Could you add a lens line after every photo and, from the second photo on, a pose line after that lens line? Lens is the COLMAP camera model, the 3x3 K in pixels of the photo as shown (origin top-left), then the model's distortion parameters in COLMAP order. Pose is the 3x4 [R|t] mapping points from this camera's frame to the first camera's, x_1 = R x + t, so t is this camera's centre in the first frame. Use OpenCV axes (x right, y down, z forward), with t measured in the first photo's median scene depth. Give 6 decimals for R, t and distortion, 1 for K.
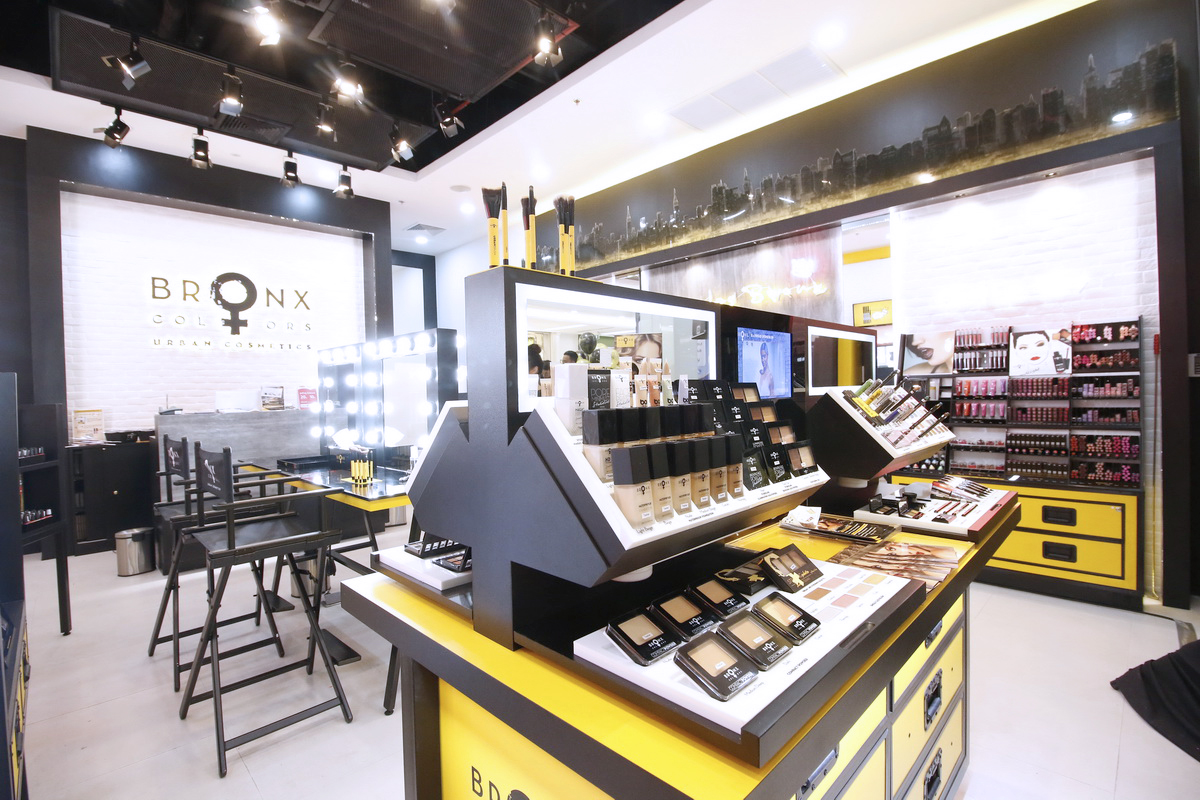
lens RADIAL K [[548.9, 0, 594.9], [0, 548.9, 400.3], [0, 0, 1]] dist [-0.001679, -0.013842]
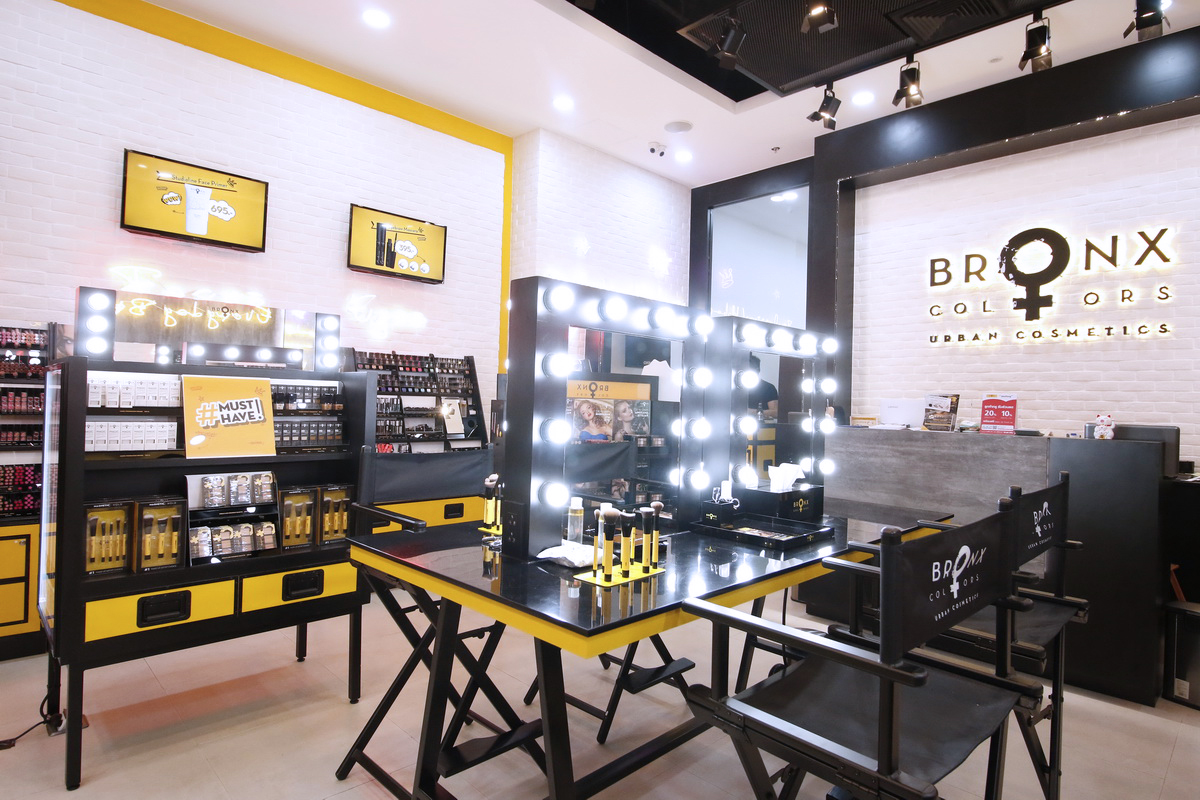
lens RADIAL K [[648.7, 0, 593.6], [0, 648.7, 396.9], [0, 0, 1]] dist [0.000201, -0.008640]
pose [[-0.007533, 0.016507, -0.999835, 0.245429], [-0.045812, 0.998808, 0.016835, -0.020653], [0.998922, 0.045932, -0.006768, 0.747535]]
